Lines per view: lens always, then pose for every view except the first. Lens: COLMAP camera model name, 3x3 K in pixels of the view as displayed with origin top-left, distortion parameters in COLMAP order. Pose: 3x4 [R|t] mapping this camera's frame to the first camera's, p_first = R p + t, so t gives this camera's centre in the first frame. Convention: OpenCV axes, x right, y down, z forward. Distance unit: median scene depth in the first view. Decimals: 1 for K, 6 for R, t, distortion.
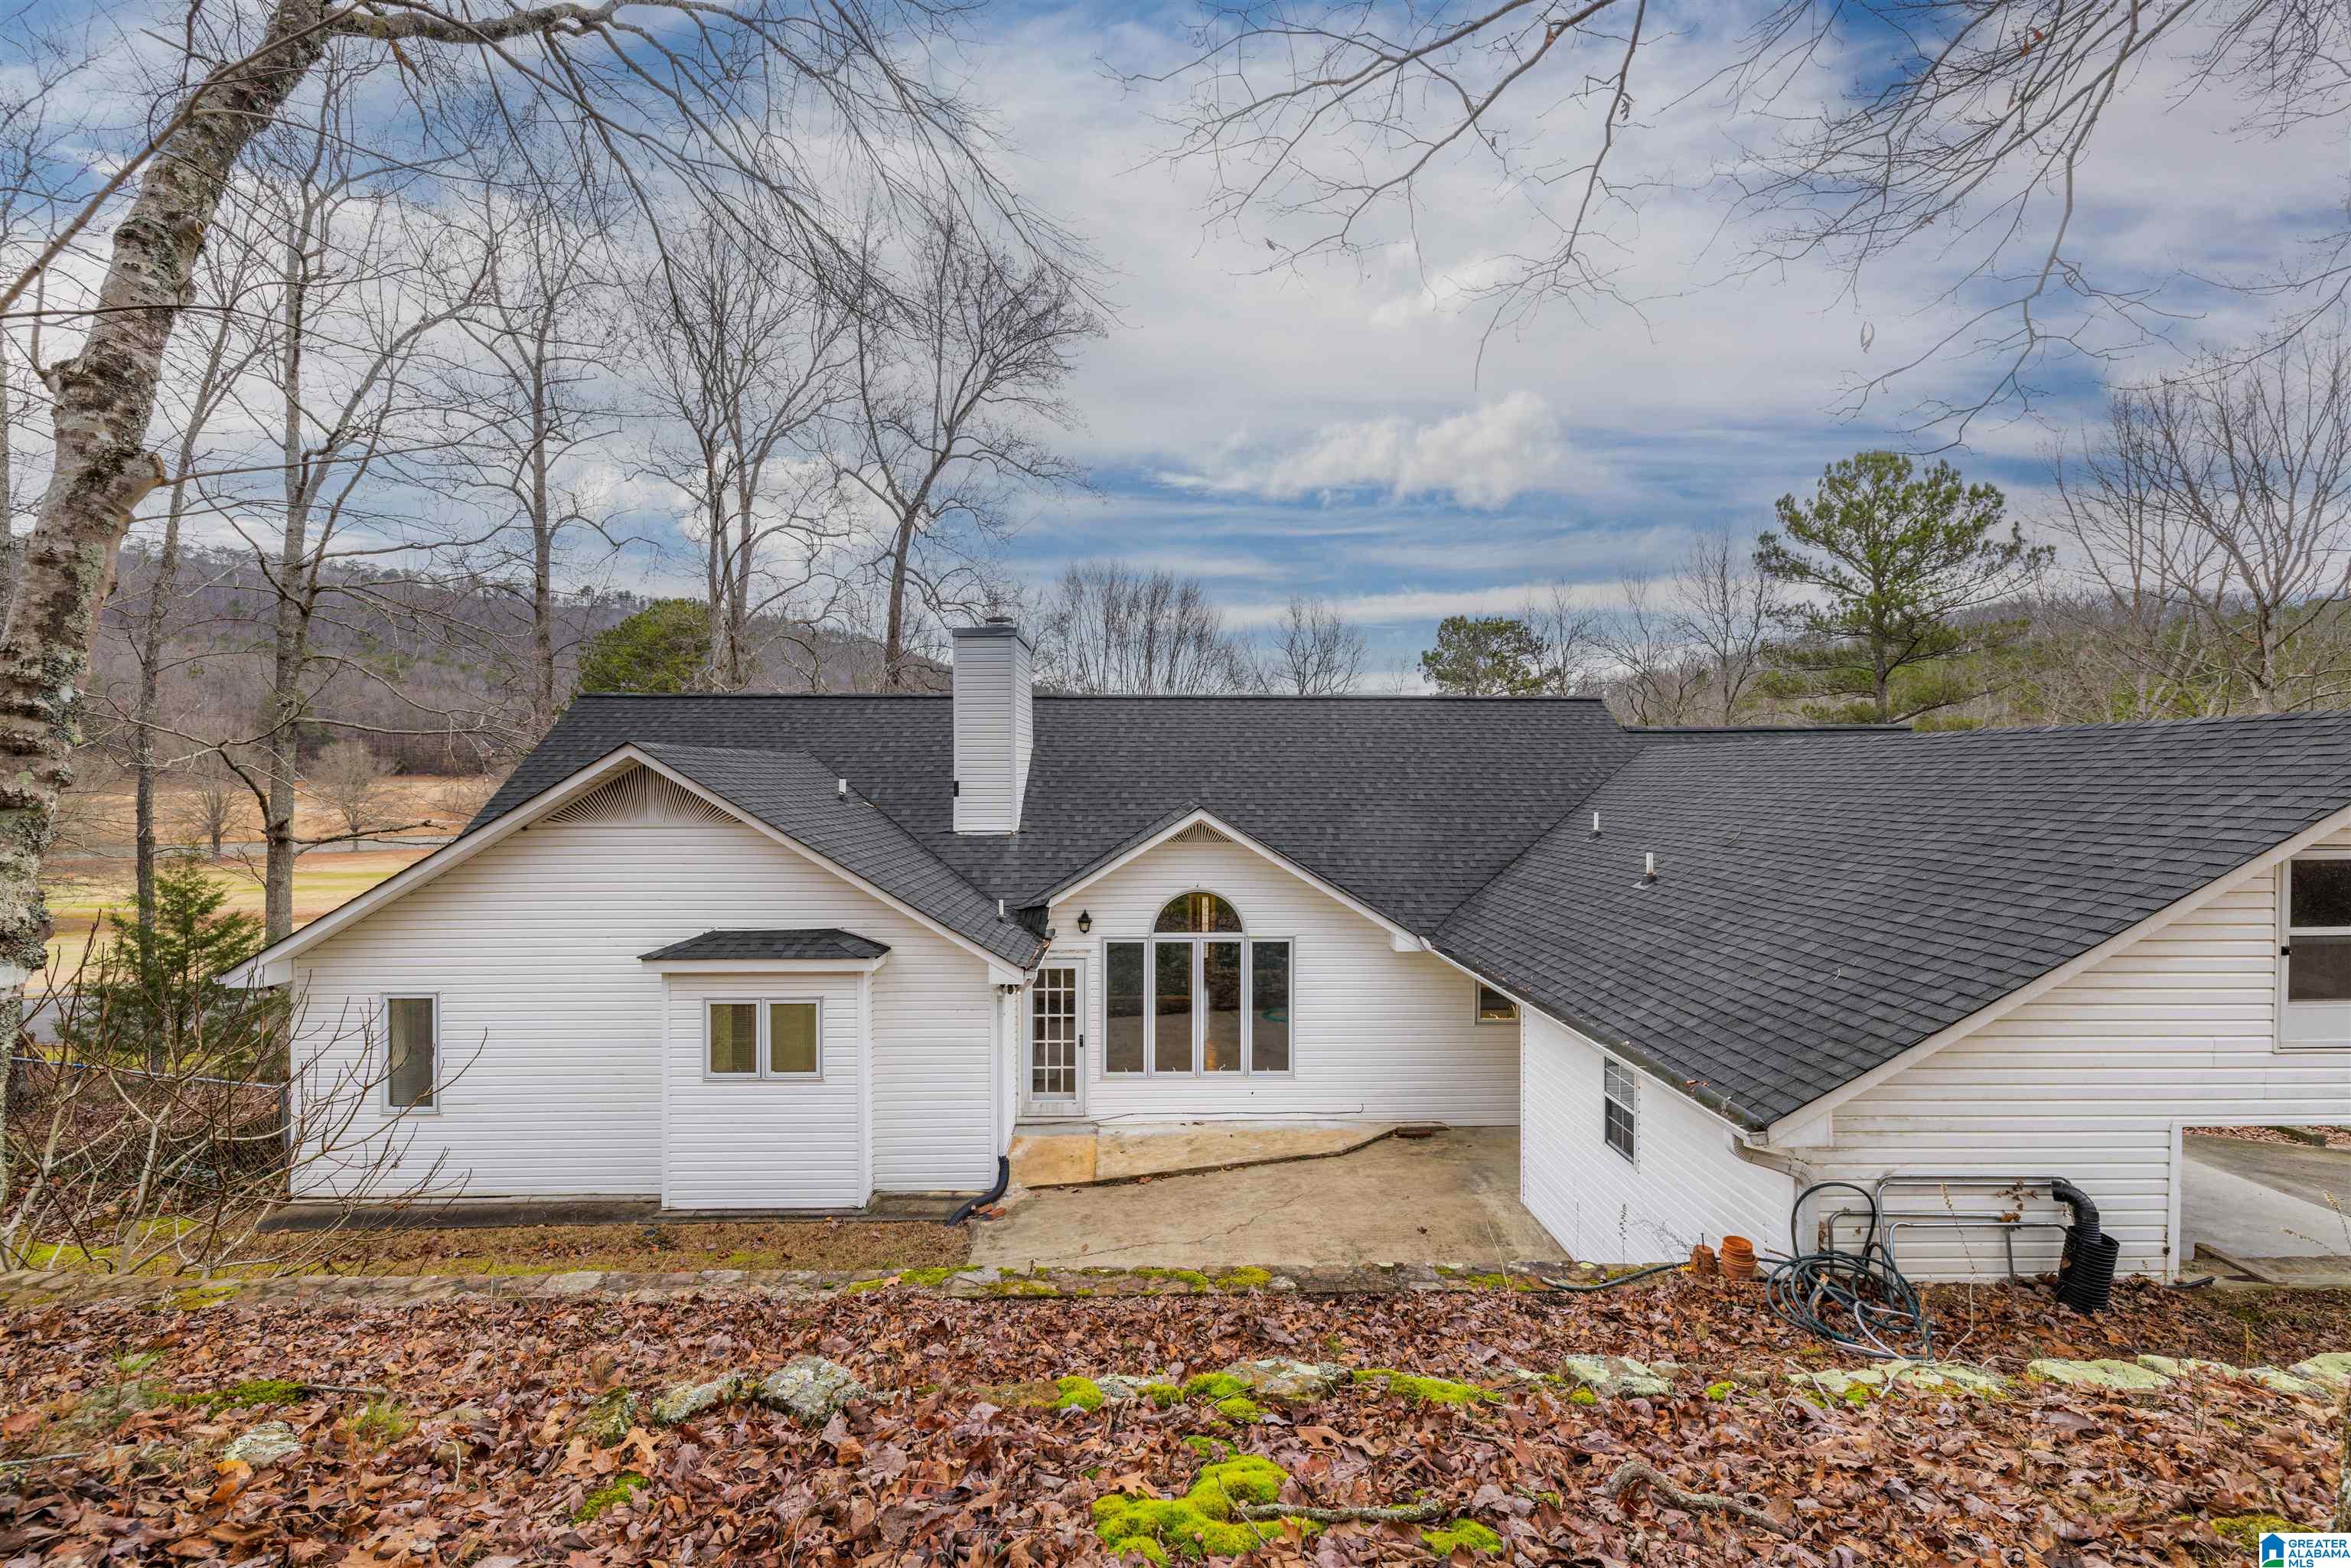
lens RADIAL K [[993.9, 0, 1175.5], [0, 993.9, 784.0], [0, 0, 1]] dist [0.017247, 0.000082]
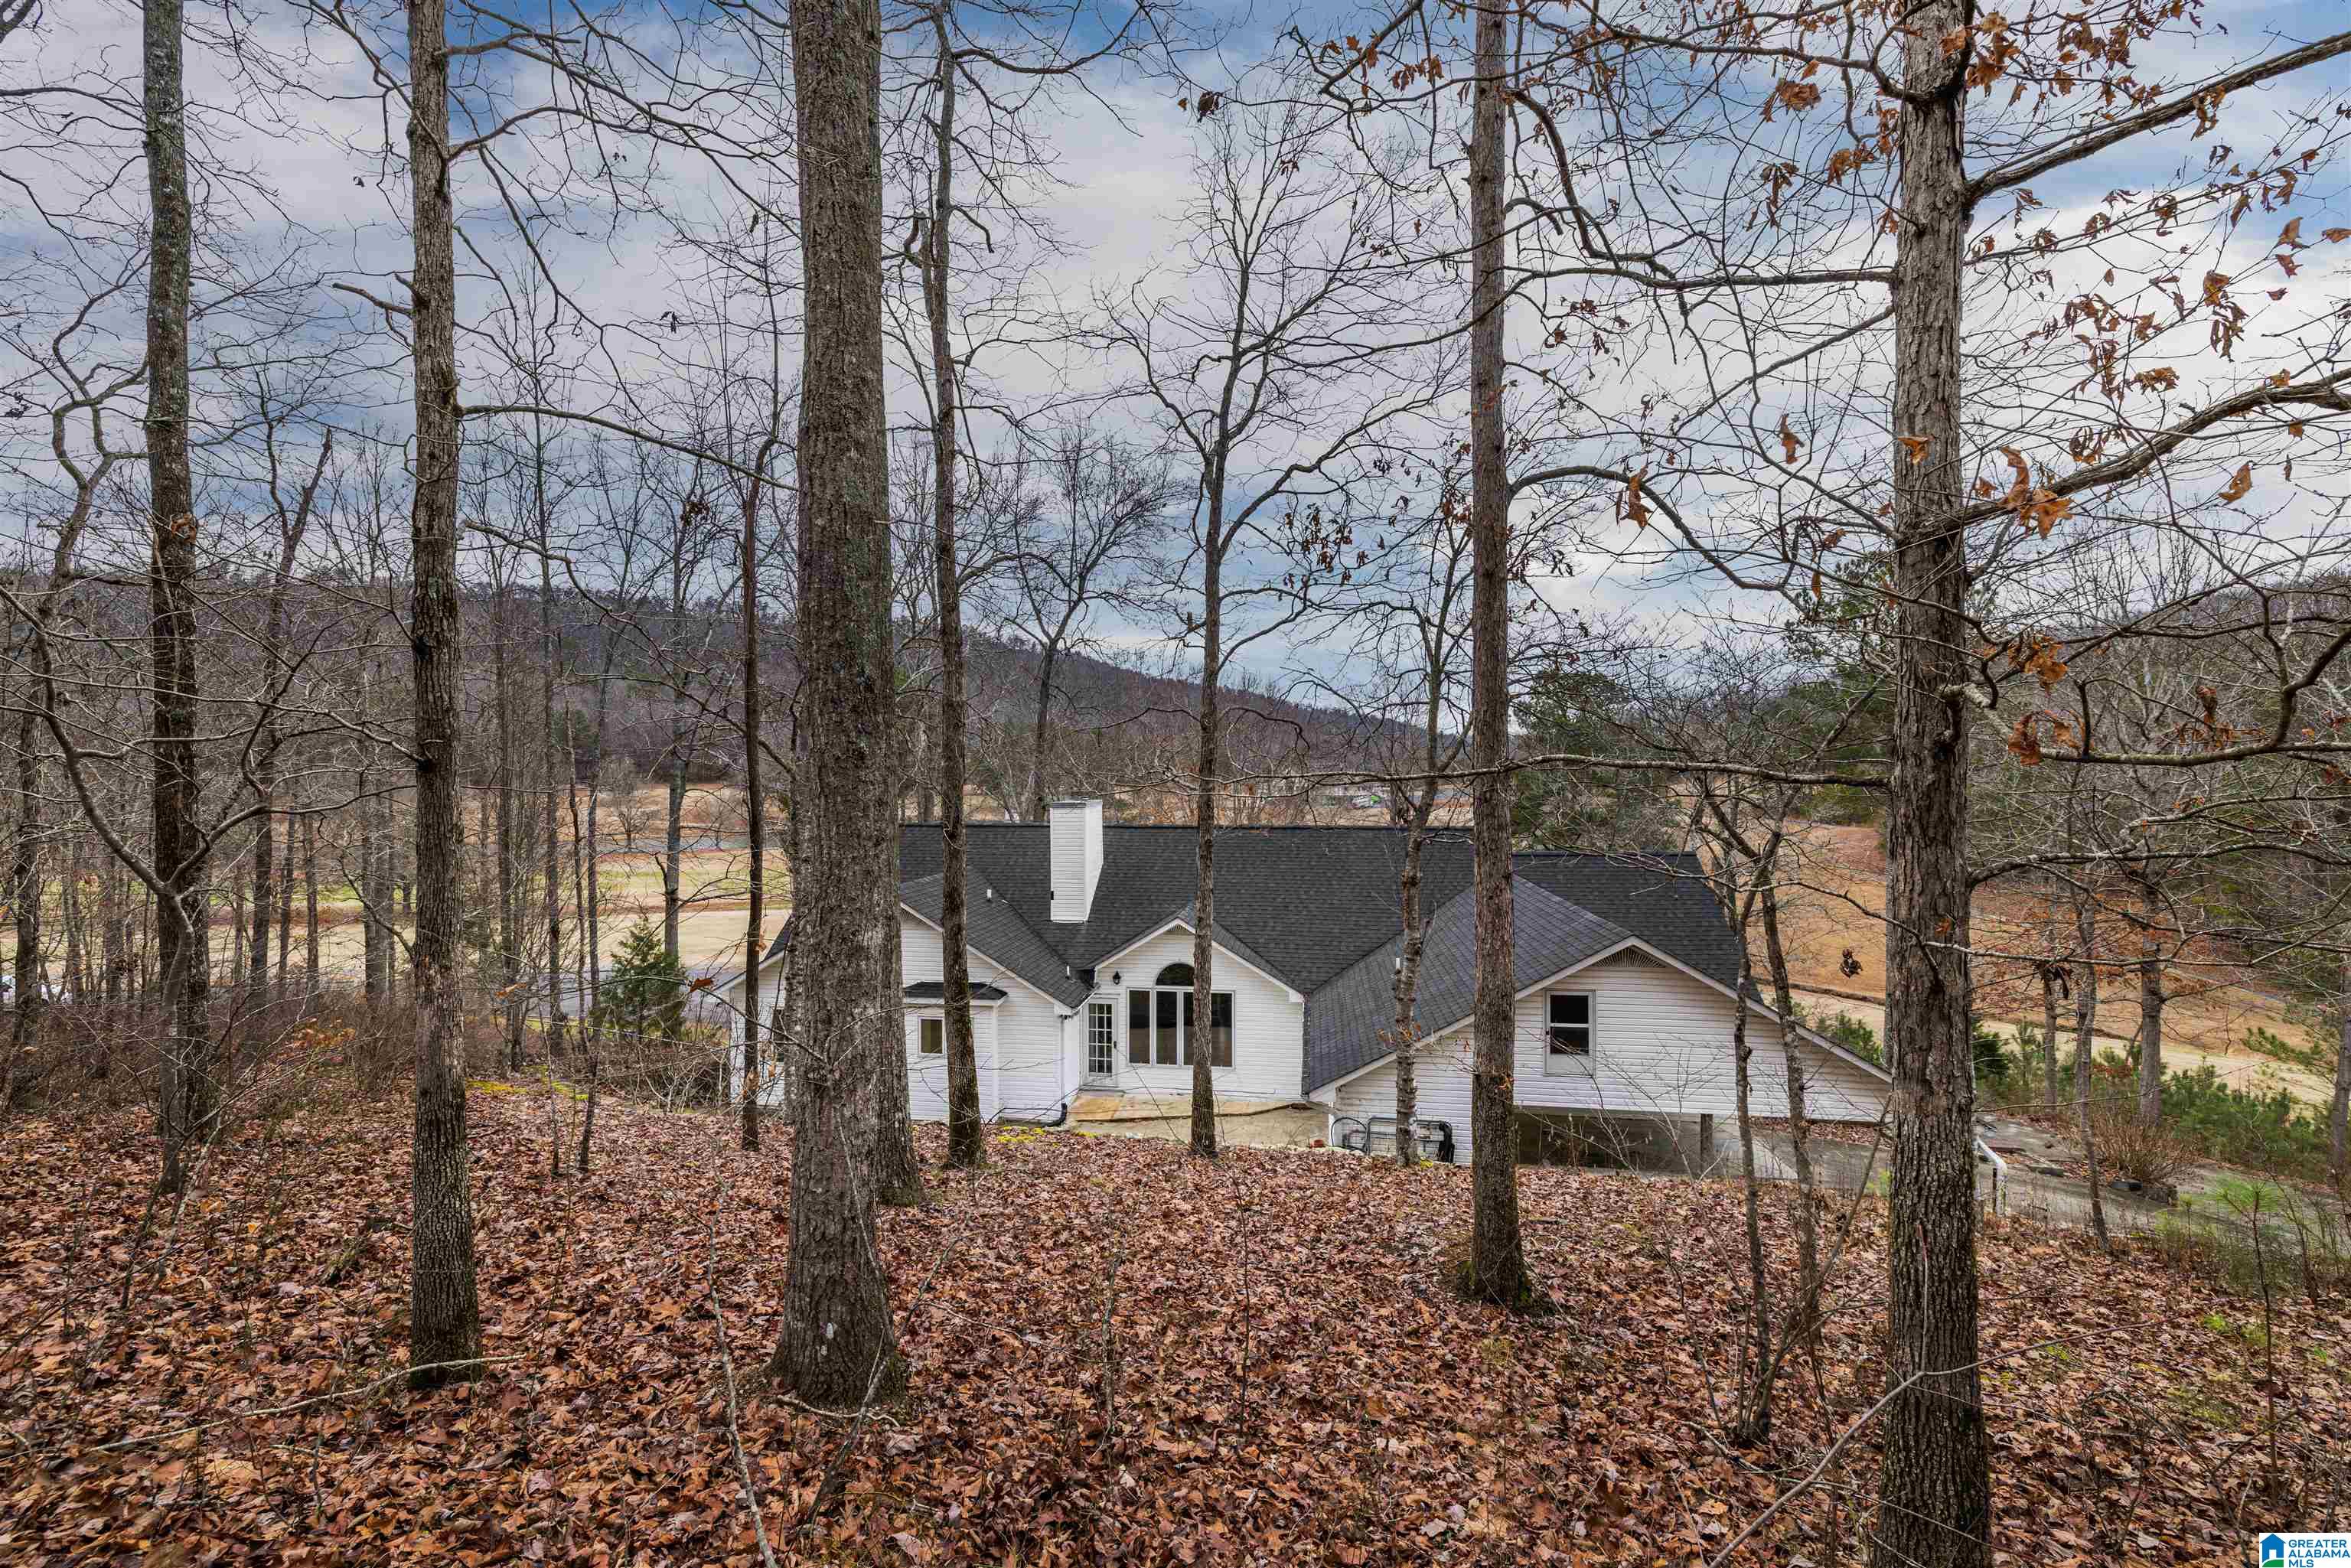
lens RADIAL K [[993.9, 0, 1175.5], [0, 993.9, 784.0], [0, 0, 1]] dist [0.017247, 0.000082]
pose [[0.985220, 0.001390, -0.171287, 0.317390], [-0.000634, 0.999990, 0.004469, -0.217617], [0.171291, -0.004294, 0.985211, -0.737914]]
